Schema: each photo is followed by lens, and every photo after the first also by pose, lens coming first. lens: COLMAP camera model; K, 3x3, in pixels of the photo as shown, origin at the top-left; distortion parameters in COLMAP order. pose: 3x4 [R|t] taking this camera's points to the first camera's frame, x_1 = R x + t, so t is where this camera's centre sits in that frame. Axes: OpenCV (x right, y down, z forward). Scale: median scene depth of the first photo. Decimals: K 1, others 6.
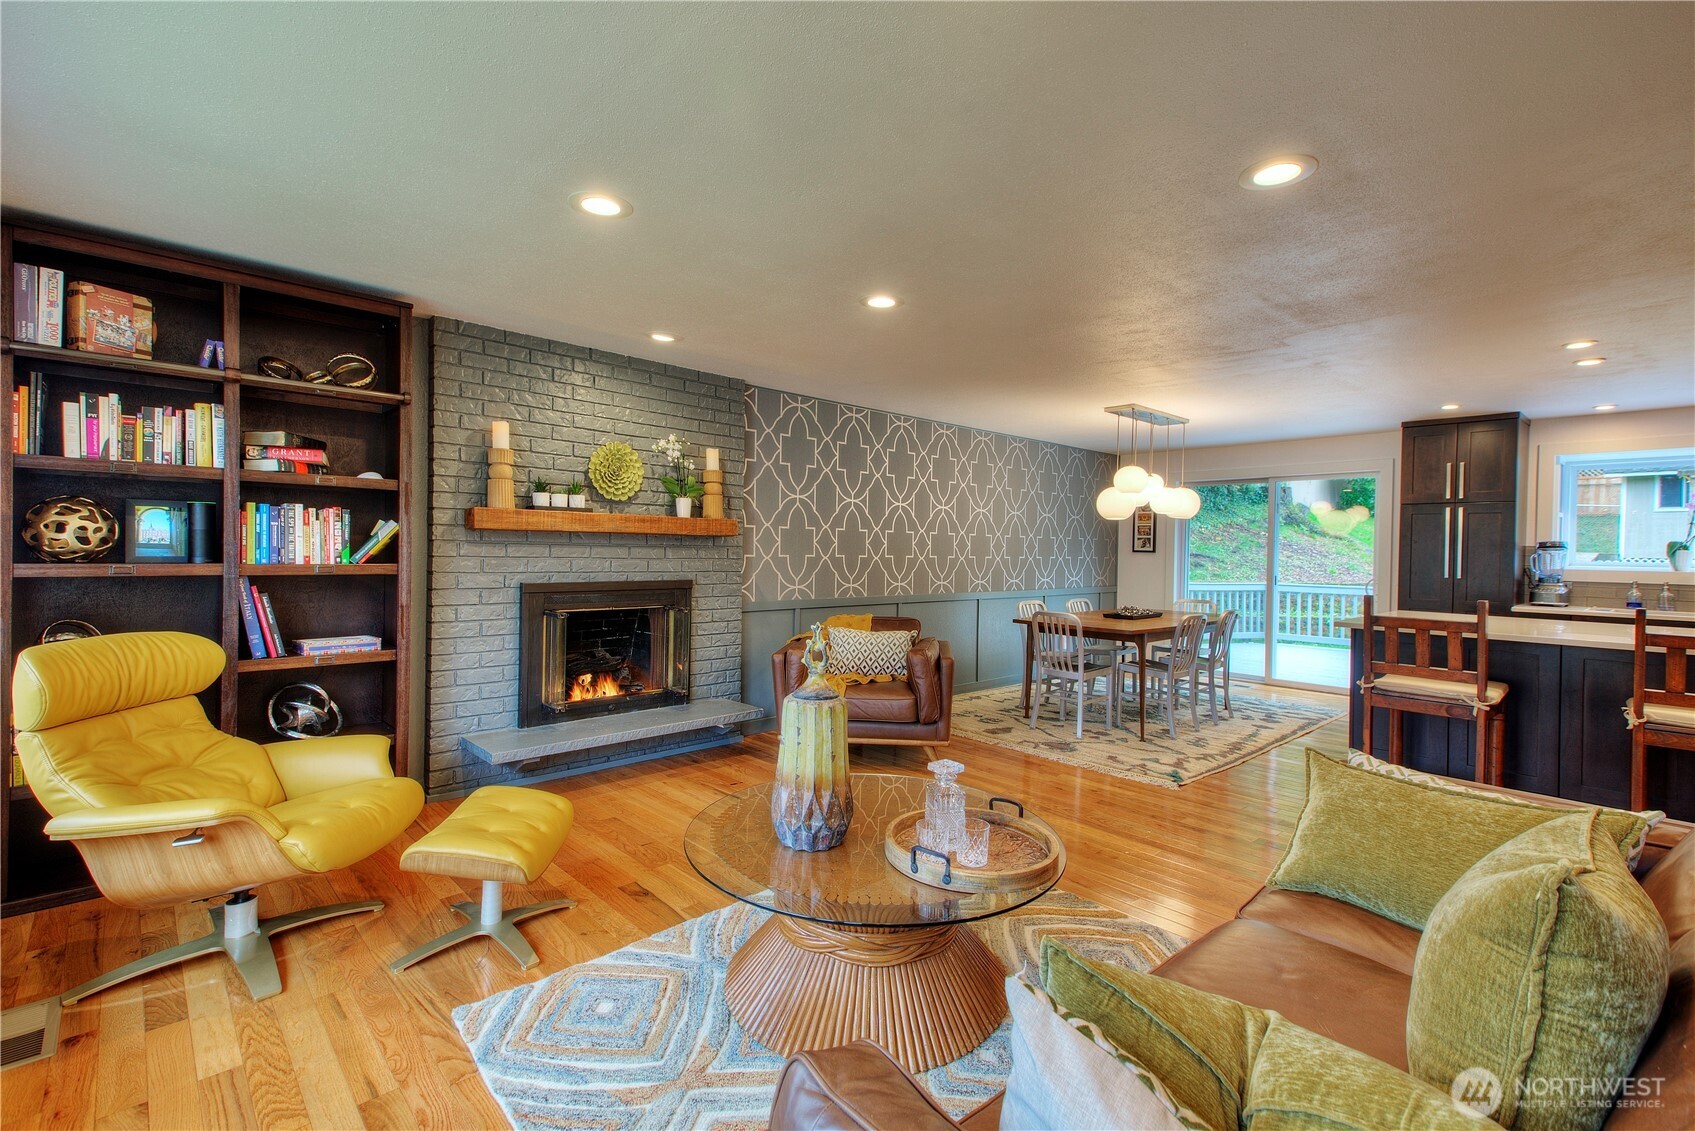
lens RADIAL K [[762.6, 0, 848.7], [0, 762.6, 554.7], [0, 0, 1]] dist [0.043306, -0.011689]
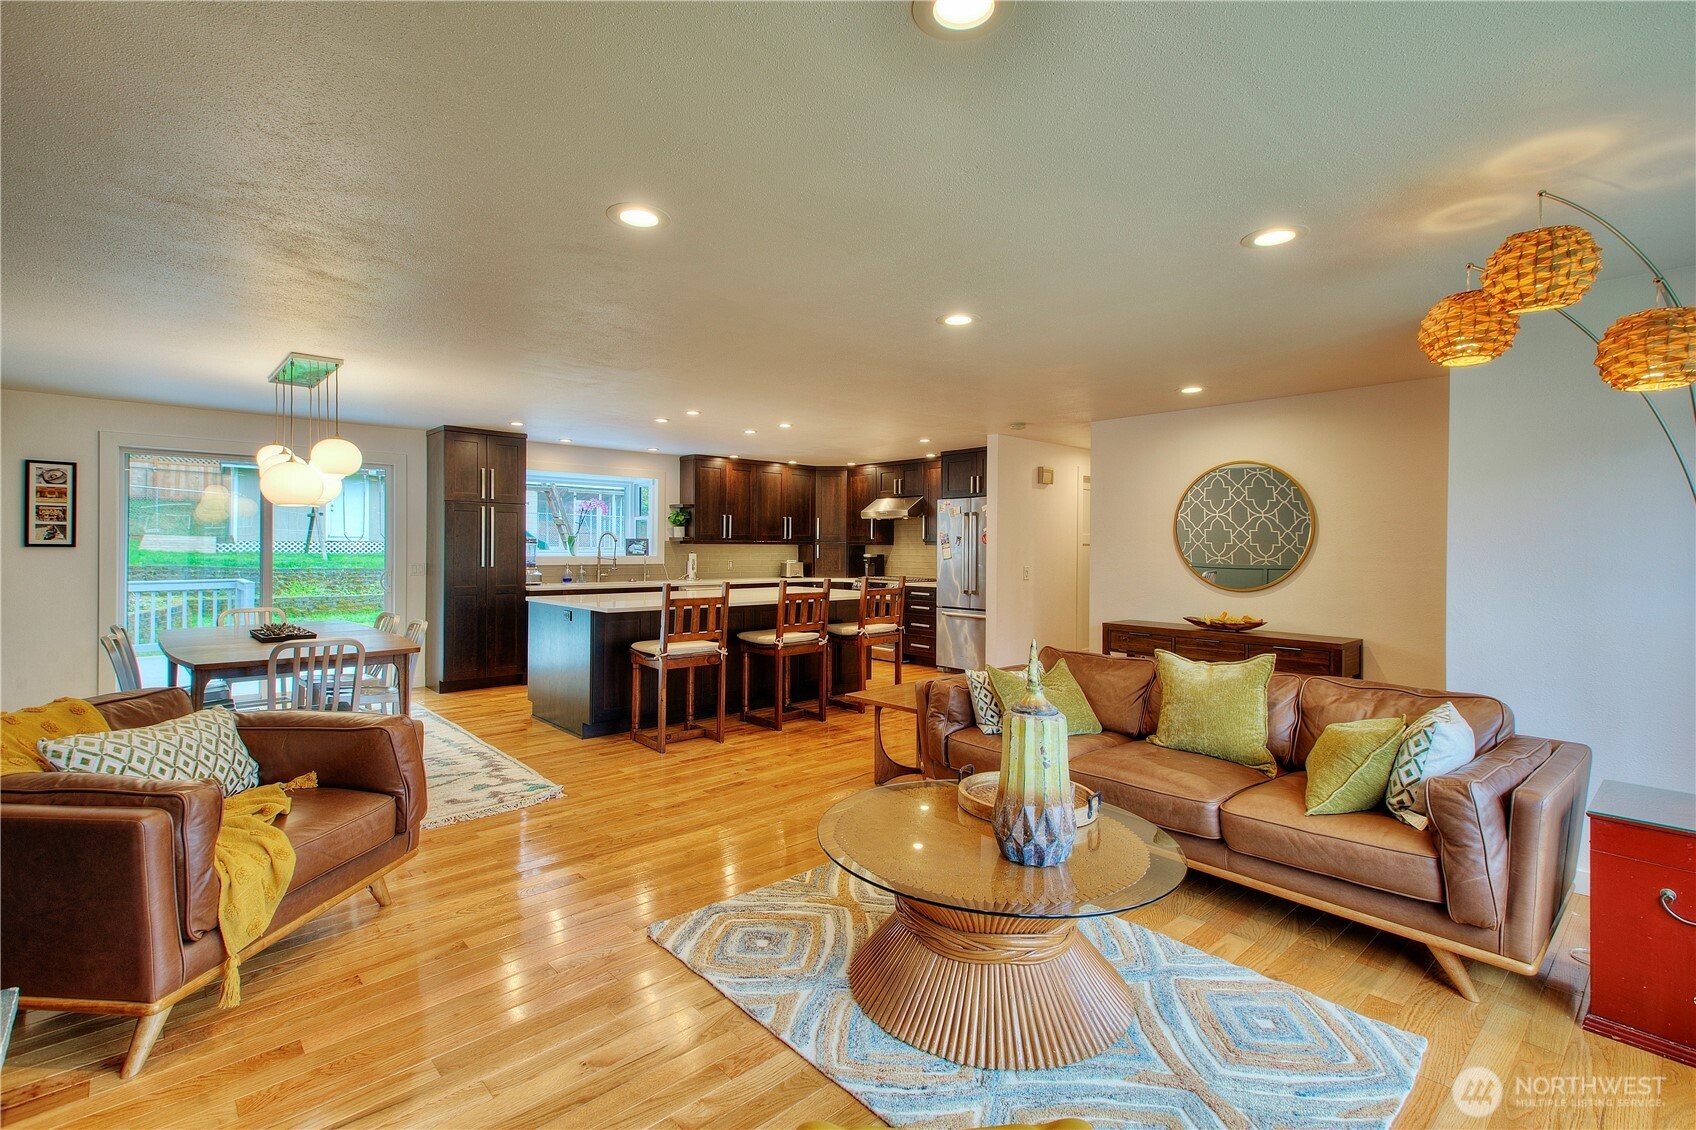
lens RADIAL K [[763.0, 0, 853.6], [0, 763.0, 552.4], [0, 0, 1]] dist [0.043306, -0.011689]
pose [[0.004516, -0.023571, 0.999712, -0.552163], [0.000265, 0.999722, 0.023570, -0.026894], [-0.999990, 0.000158, 0.004521, 0.643827]]
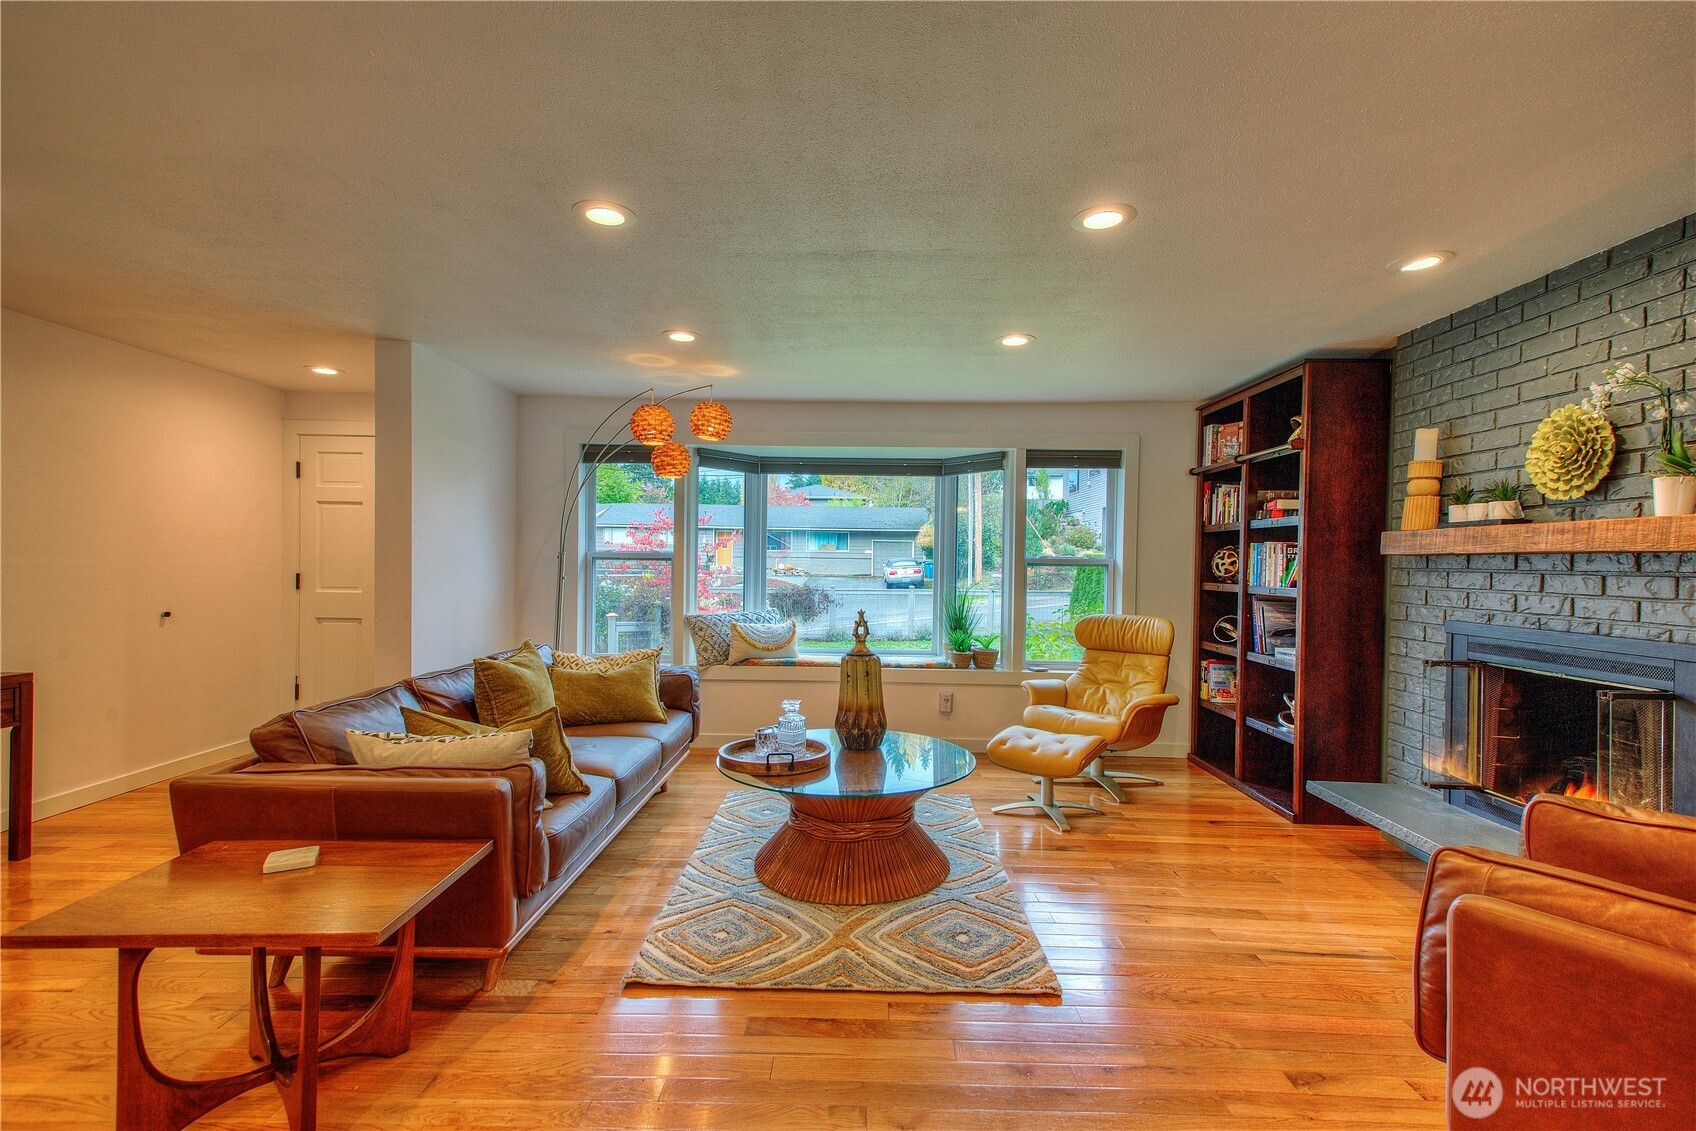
lens RADIAL K [[763.0, 0, 842.7], [0, 763.0, 570.5], [0, 0, 1]] dist [0.043306, -0.011689]
pose [[-0.697718, -0.019670, -0.716103, 0.583517], [-0.032319, 0.999469, 0.004036, 0.001972], [0.715643, 0.025960, -0.697983, 1.081641]]
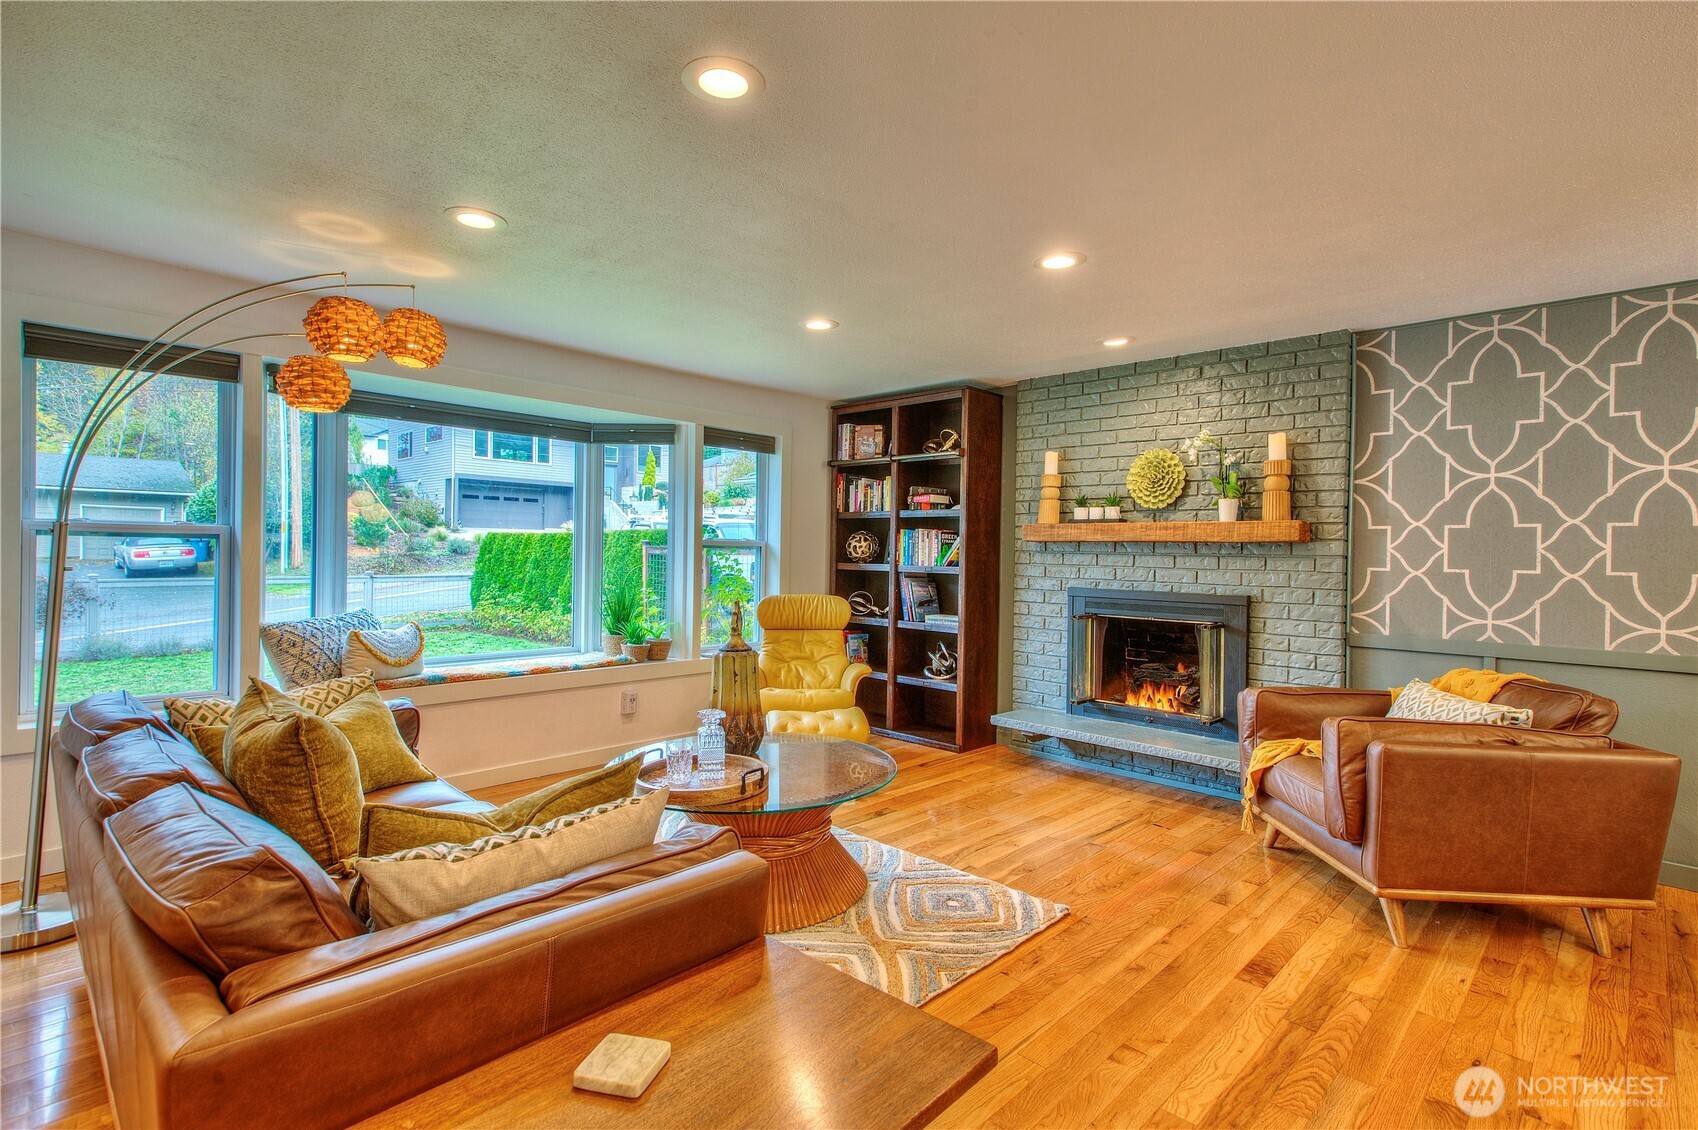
lens RADIAL K [[818.5, 0, 844.6], [0, 818.5, 554.8], [0, 0, 1]] dist [0.031714, -0.002488]
pose [[0.047070, -0.013172, -0.998805, 0.767007], [-0.023448, 0.999623, -0.014287, 0.013214], [0.998616, 0.024093, 0.046743, 0.586287]]
